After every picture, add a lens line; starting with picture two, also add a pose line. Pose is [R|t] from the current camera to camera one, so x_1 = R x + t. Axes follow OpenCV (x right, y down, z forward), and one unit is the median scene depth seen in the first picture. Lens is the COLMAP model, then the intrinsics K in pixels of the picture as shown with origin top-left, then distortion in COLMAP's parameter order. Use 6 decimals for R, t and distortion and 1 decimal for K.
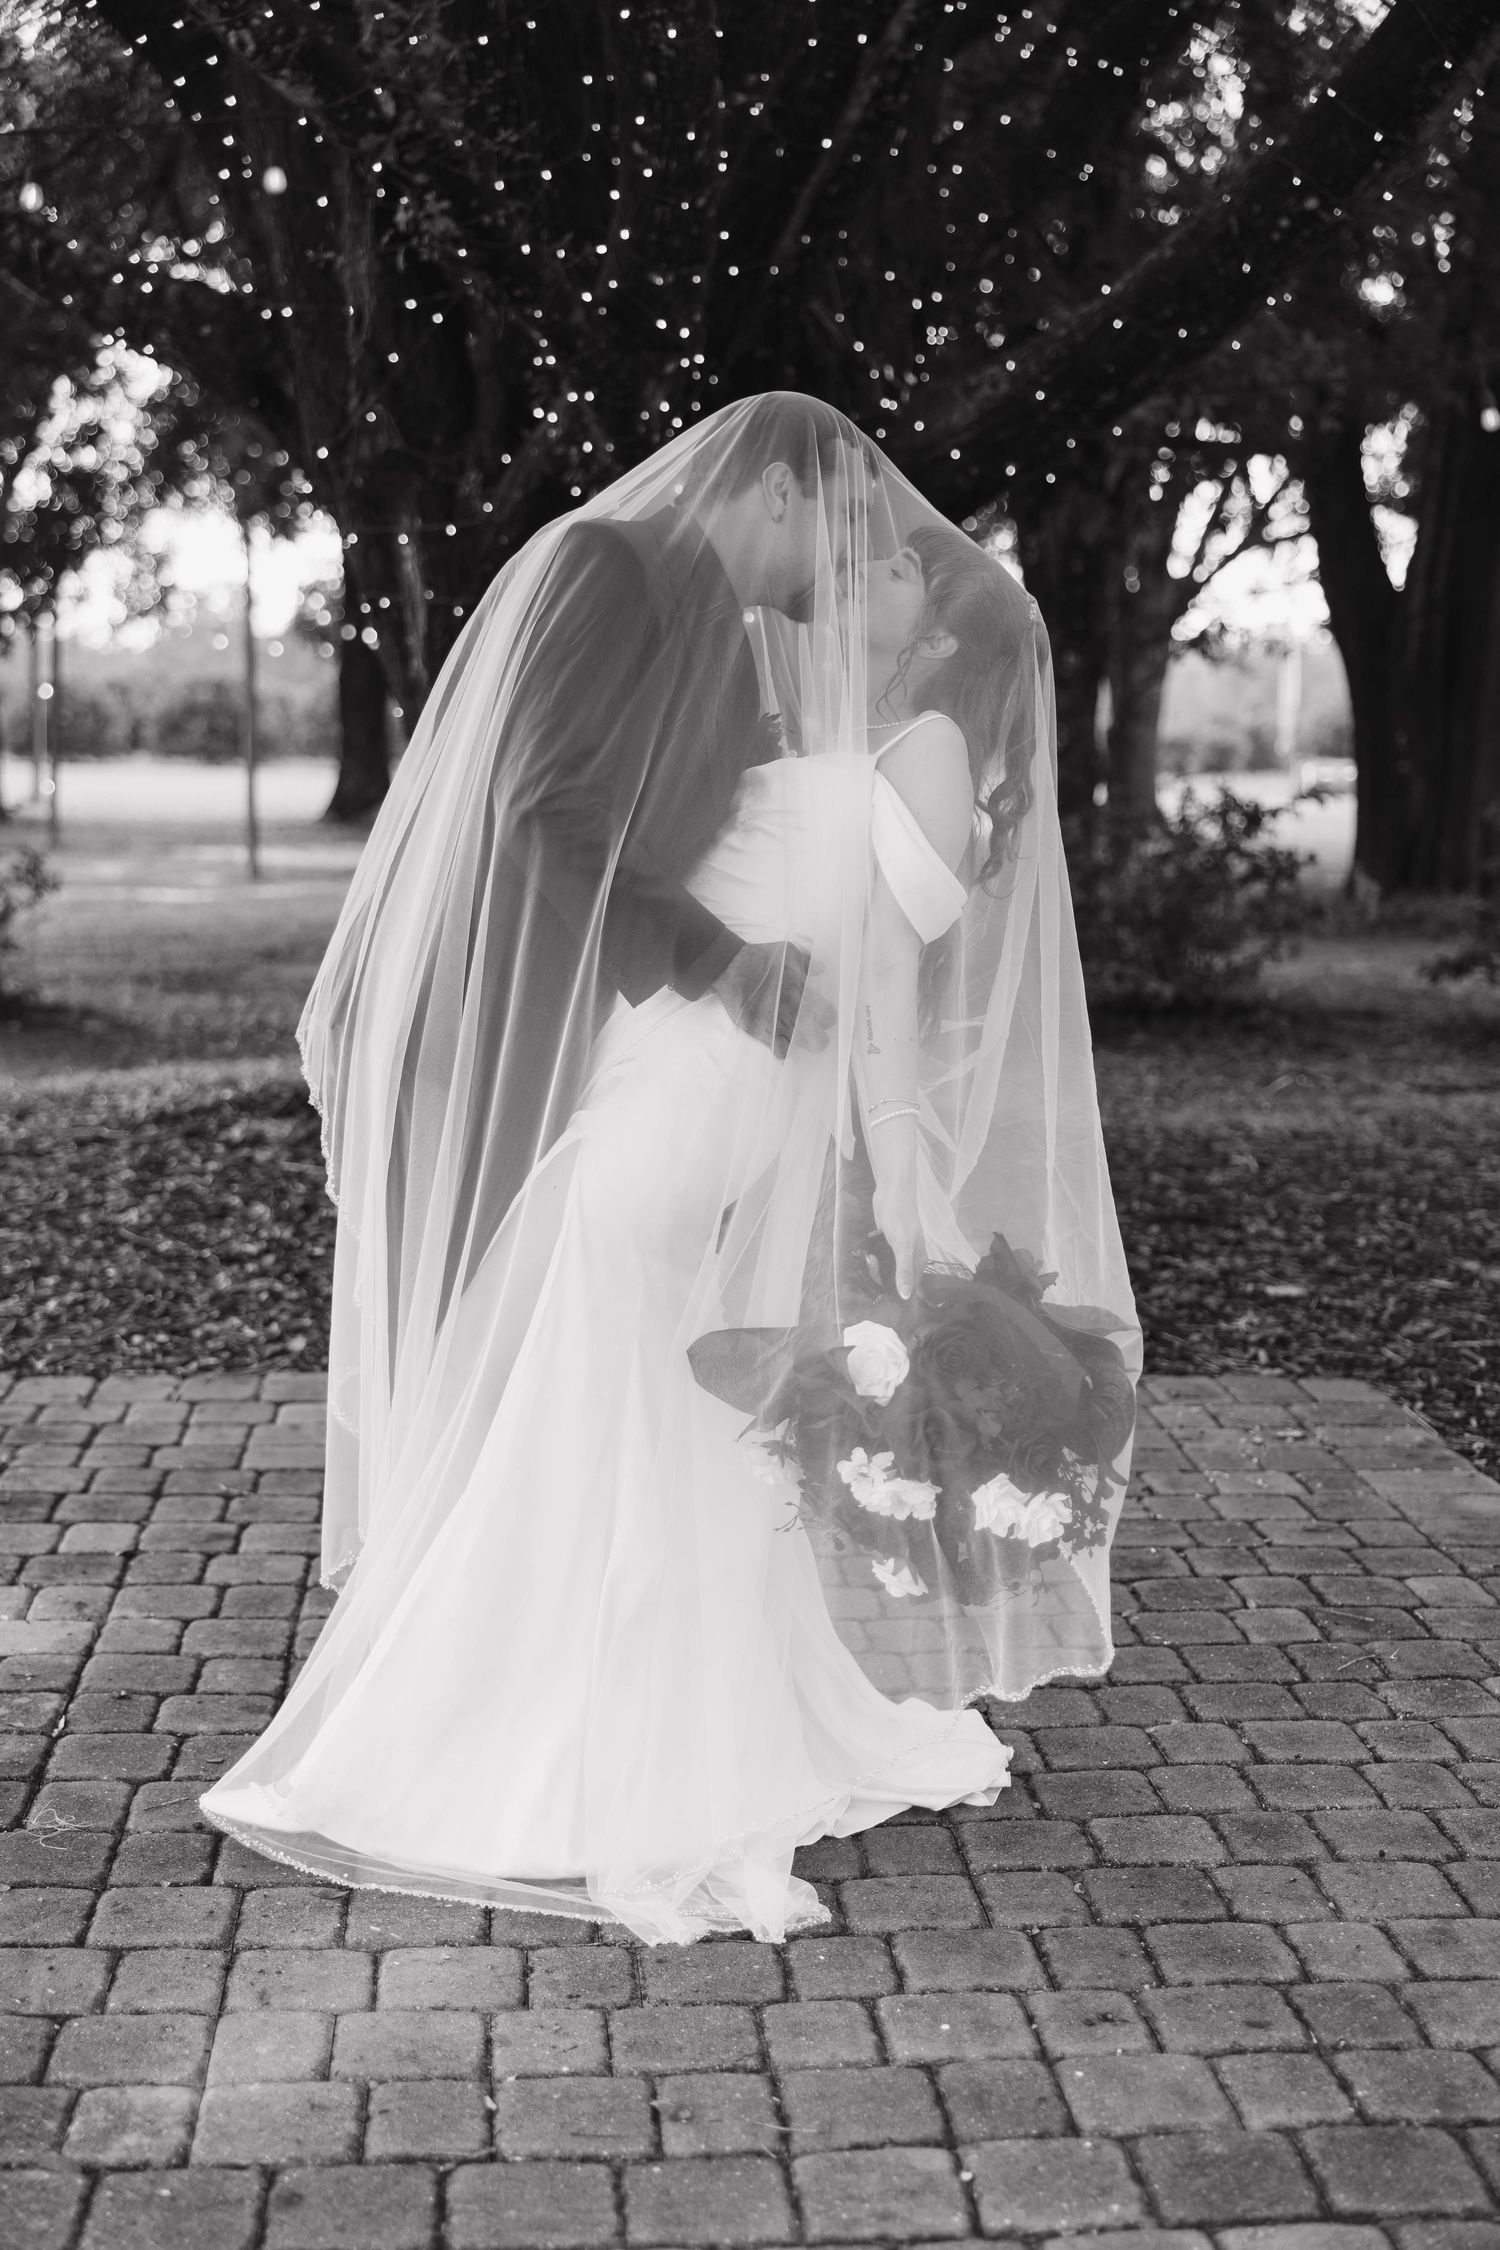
lens RADIAL K [[2929.9, 0, 736.7], [0, 2929.9, 1126.2], [0, 0, 1]] dist [0.021255, 0.000000]
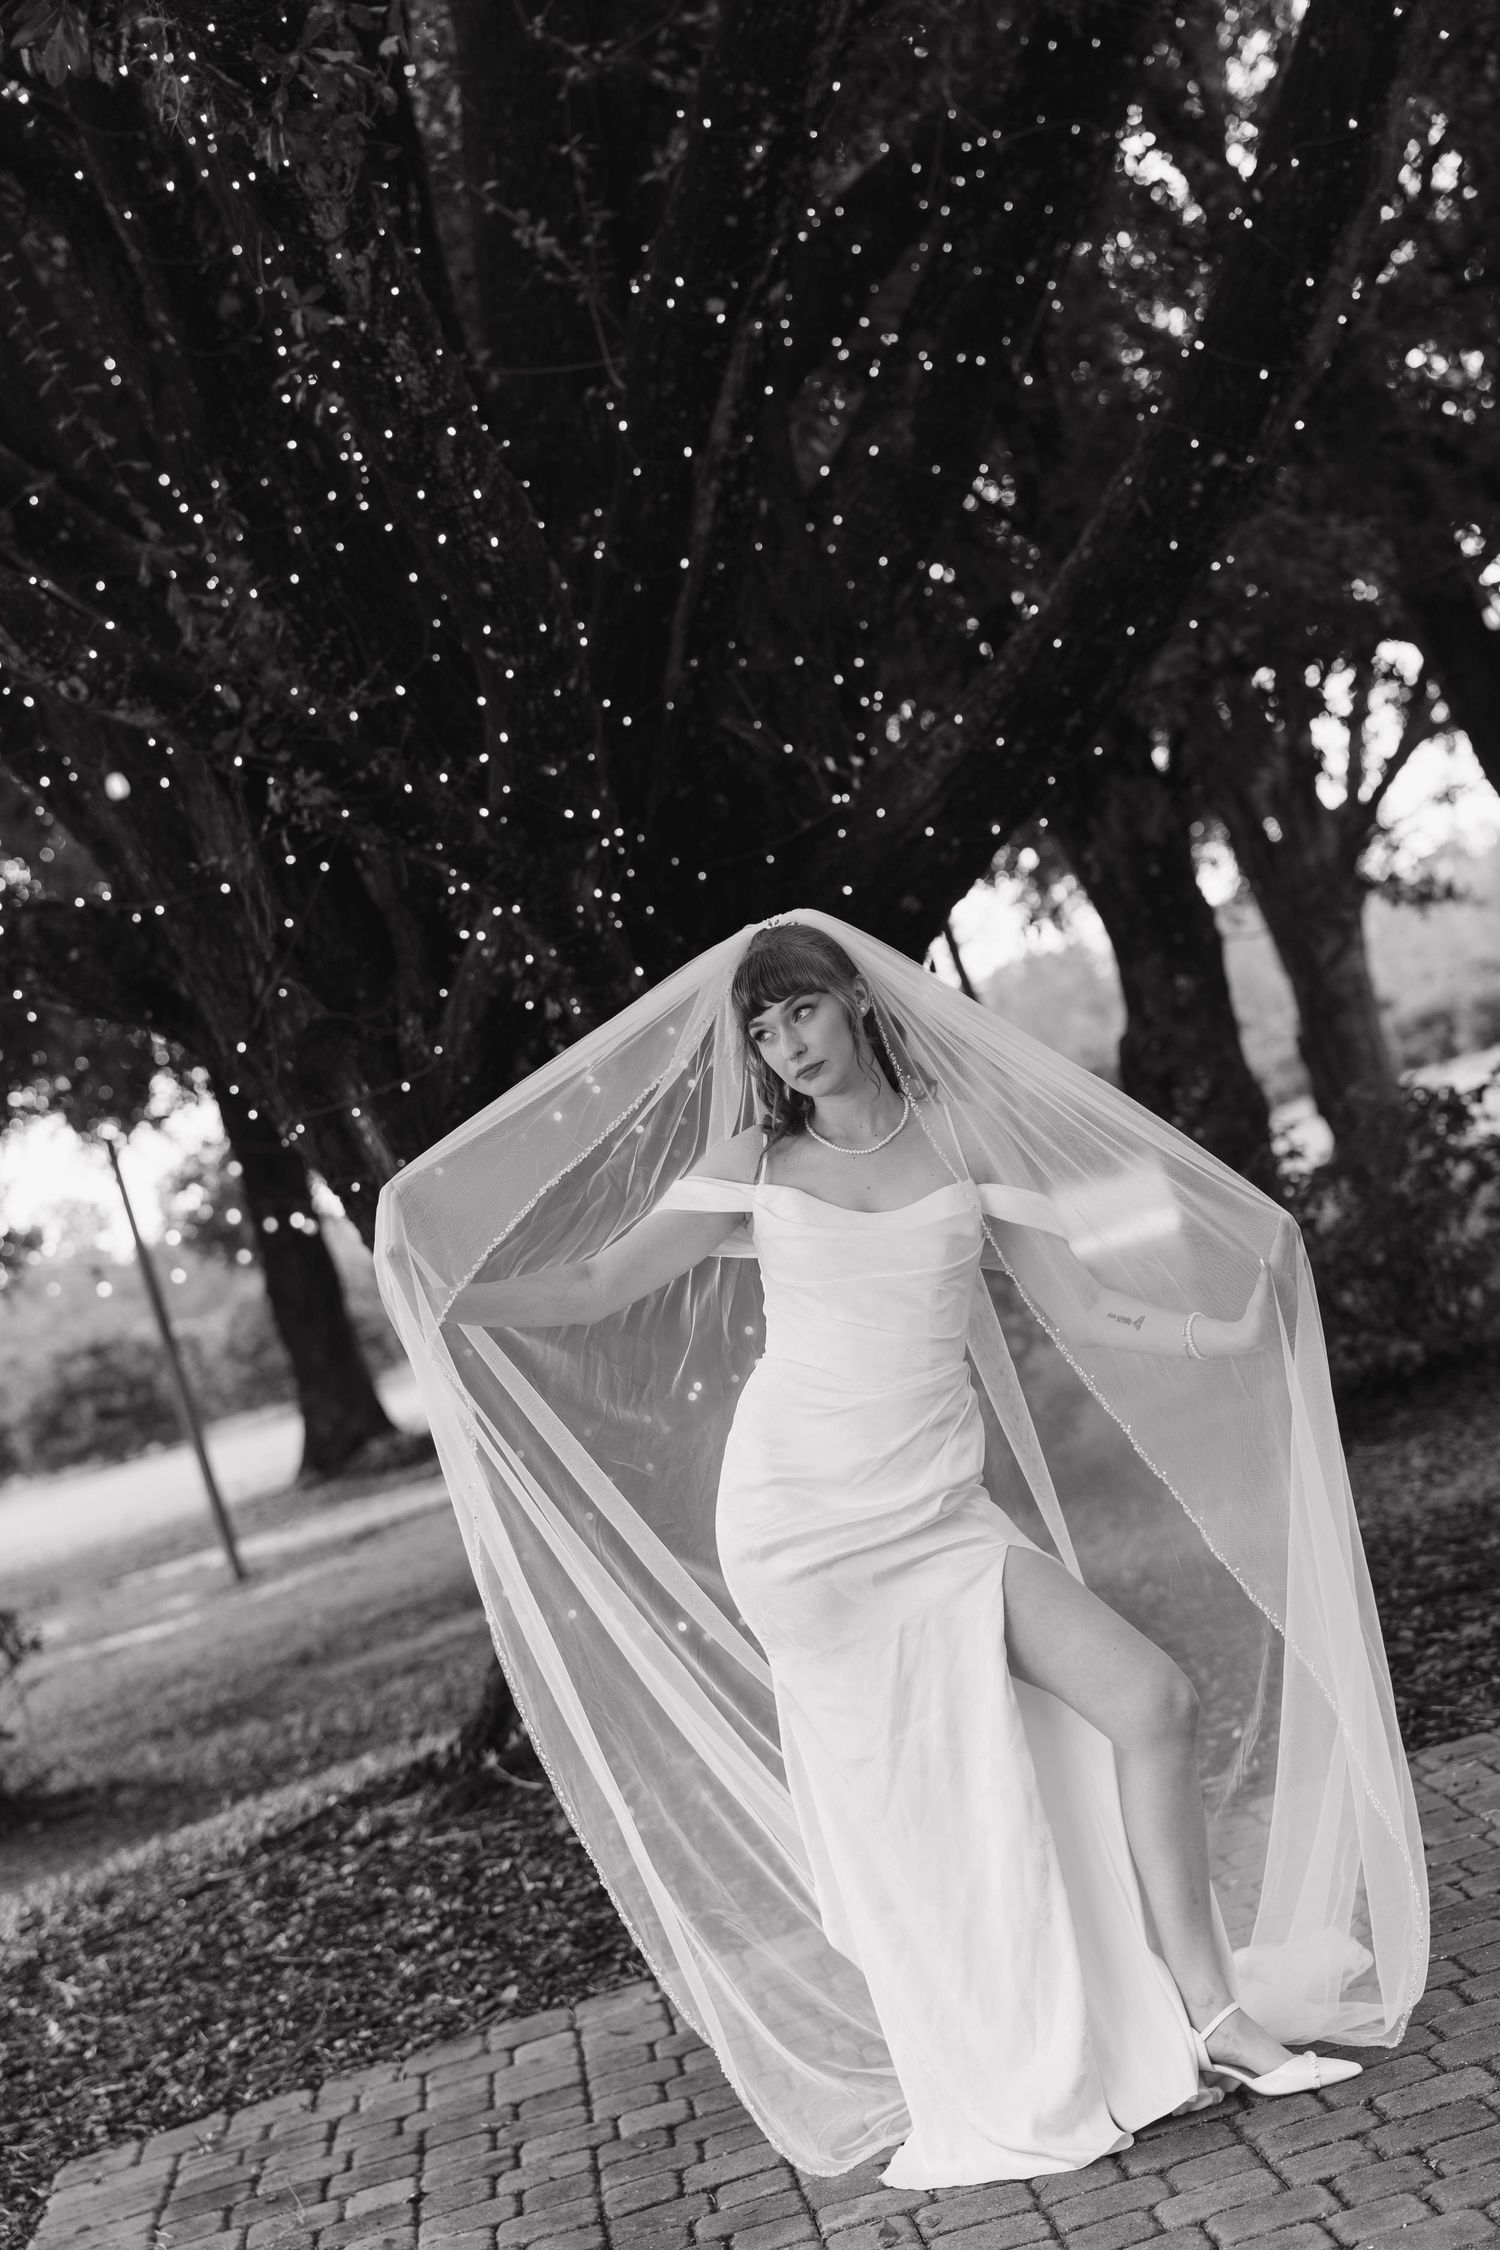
lens RADIAL K [[5305.3, 0, 726.0], [0, 5305.3, 1082.8], [0, 0, 1]] dist [0.155148, 0.000000]
pose [[0.954050, -0.298926, -0.020800, 0.029581], [0.292137, 0.943335, -0.157400, 0.079154], [0.066673, 0.144091, 0.987316, -0.601327]]
